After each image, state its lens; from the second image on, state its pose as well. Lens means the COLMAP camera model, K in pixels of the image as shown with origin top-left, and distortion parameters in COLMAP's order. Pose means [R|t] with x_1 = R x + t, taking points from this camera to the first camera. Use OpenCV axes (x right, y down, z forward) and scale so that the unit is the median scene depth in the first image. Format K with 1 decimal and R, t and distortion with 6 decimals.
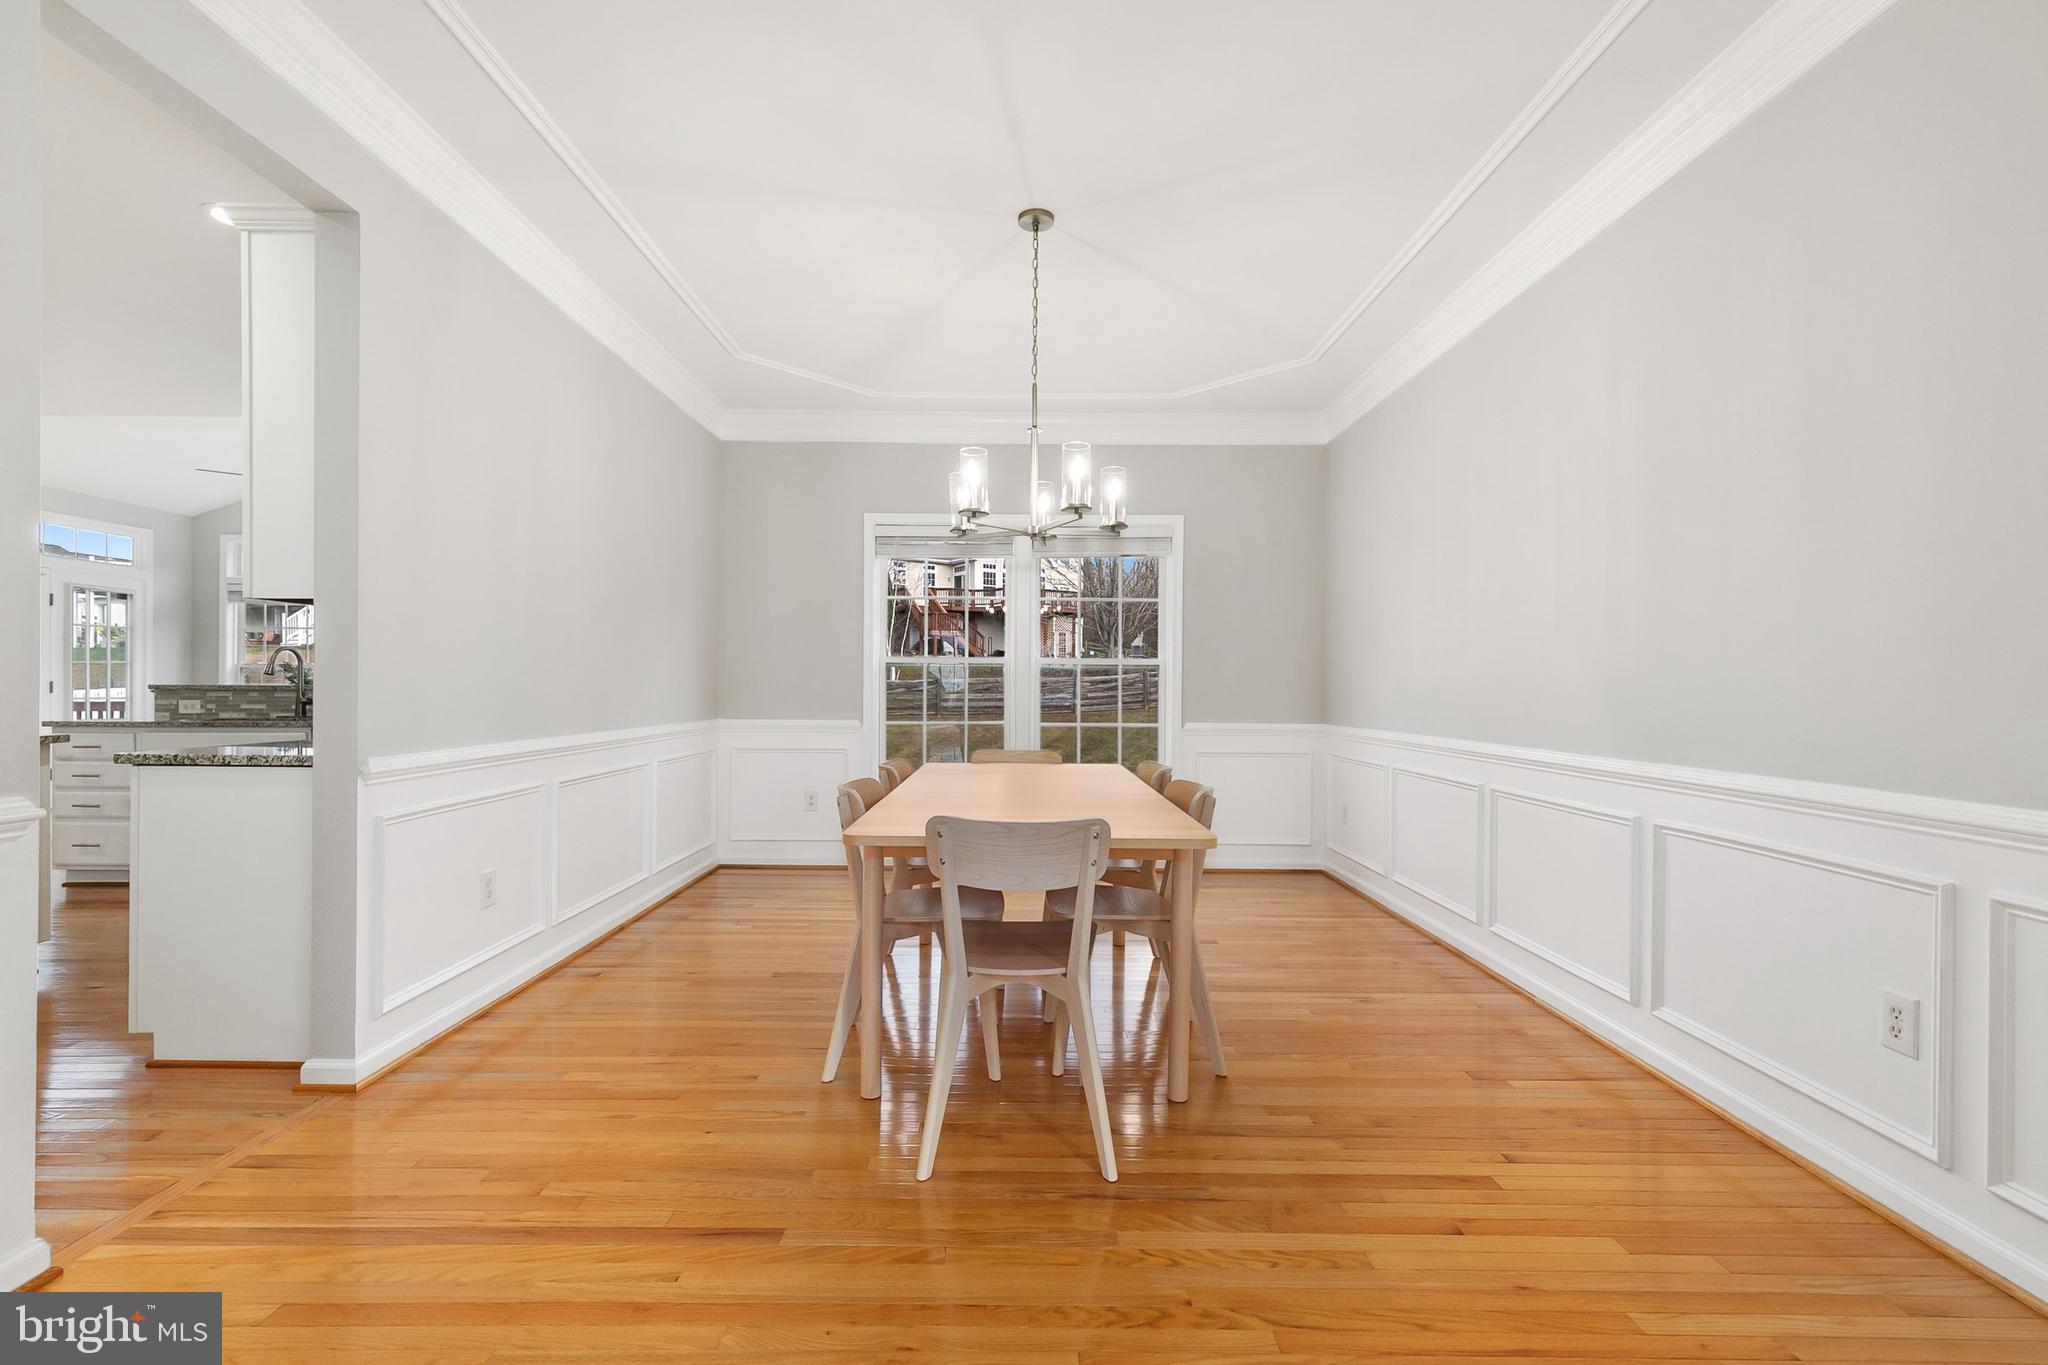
lens RADIAL K [[922.8, 0, 1024.0], [0, 922.8, 682.5], [0, 0, 1]] dist [0.001526, 0.000510]
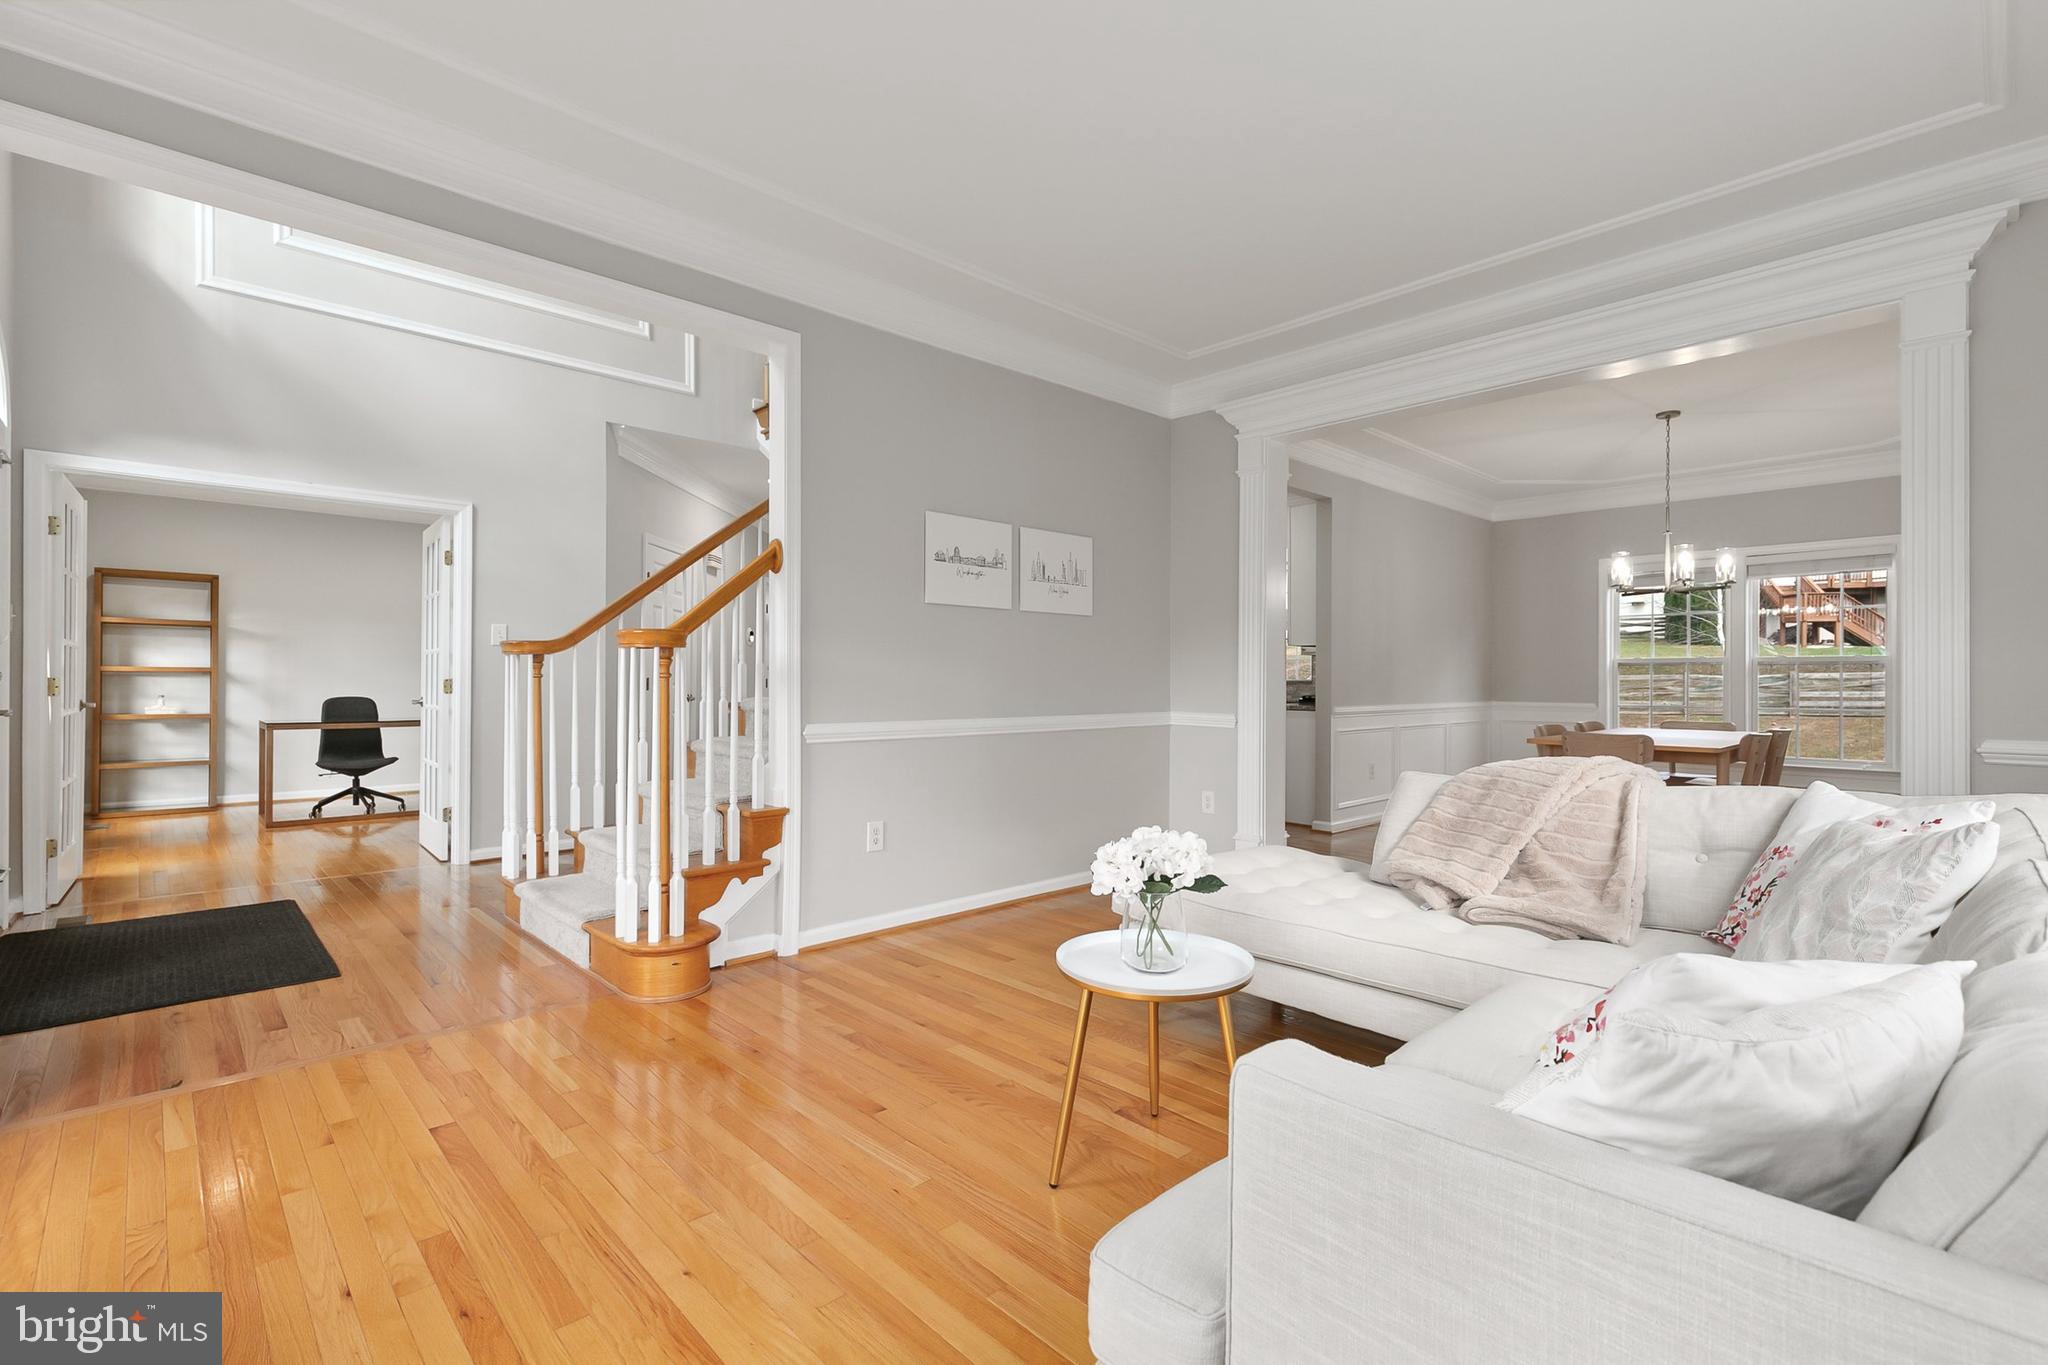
lens RADIAL K [[922.8, 0, 1024.0], [0, 922.8, 682.5], [0, 0, 1]] dist [0.001526, 0.000510]
pose [[0.684479, -0.002106, -0.729029, 0.477943], [0.004094, 0.999991, 0.000955, 0.004401], [0.729021, -0.003639, 0.684482, -1.162086]]
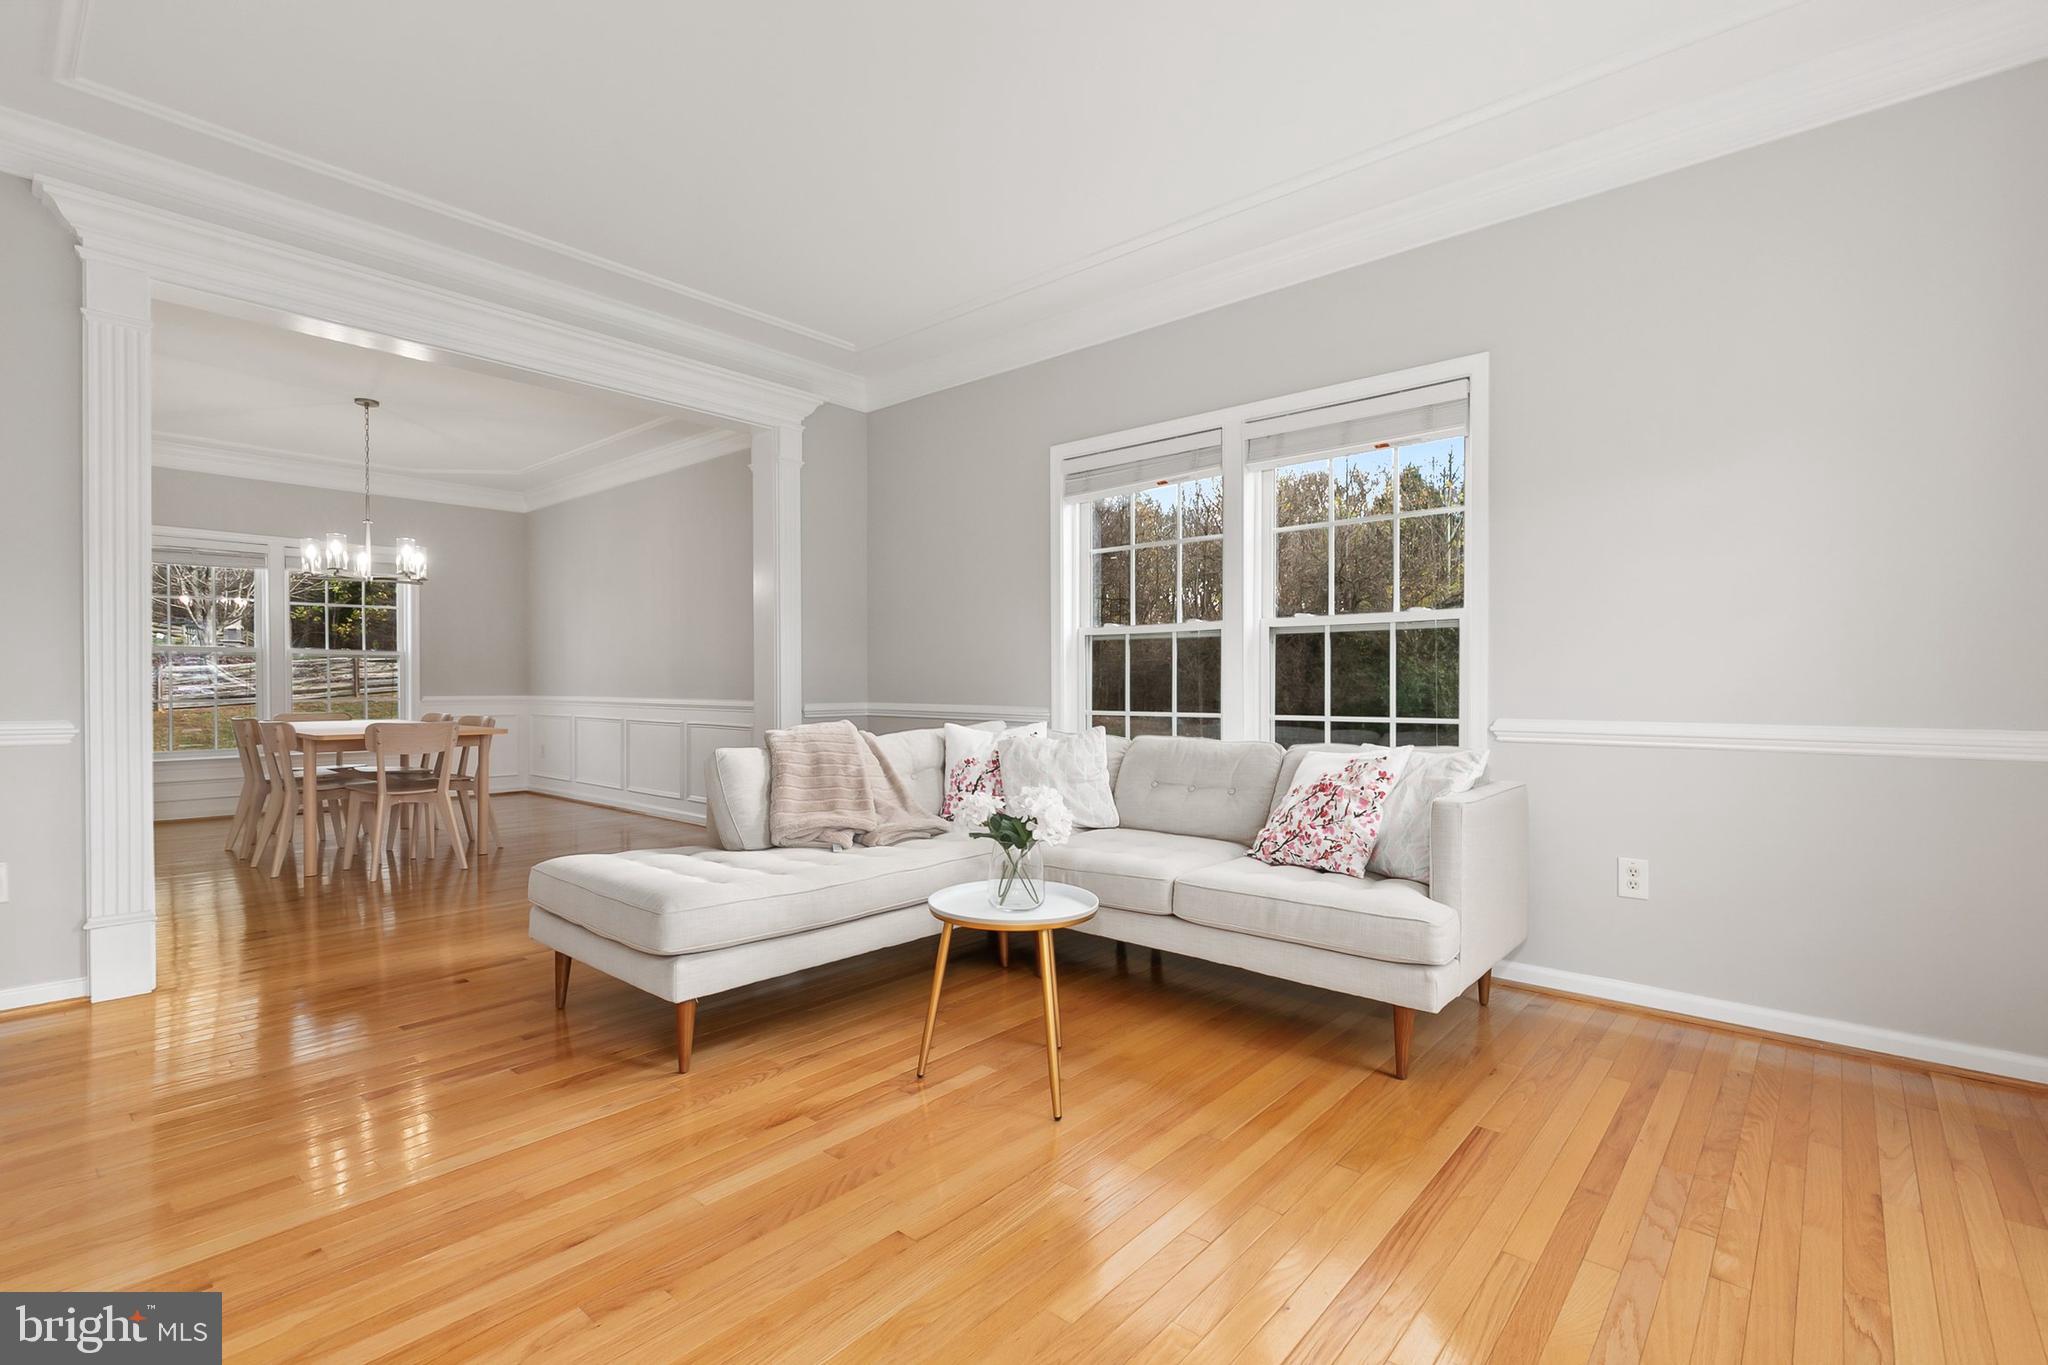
lens RADIAL K [[922.8, 0, 1024.0], [0, 922.8, 682.5], [0, 0, 1]] dist [0.001526, 0.000510]
pose [[0.665762, -0.005482, 0.746144, -0.489845], [0.000519, 0.999976, 0.006884, 0.019668], [-0.746164, -0.004195, 0.665749, -1.153008]]
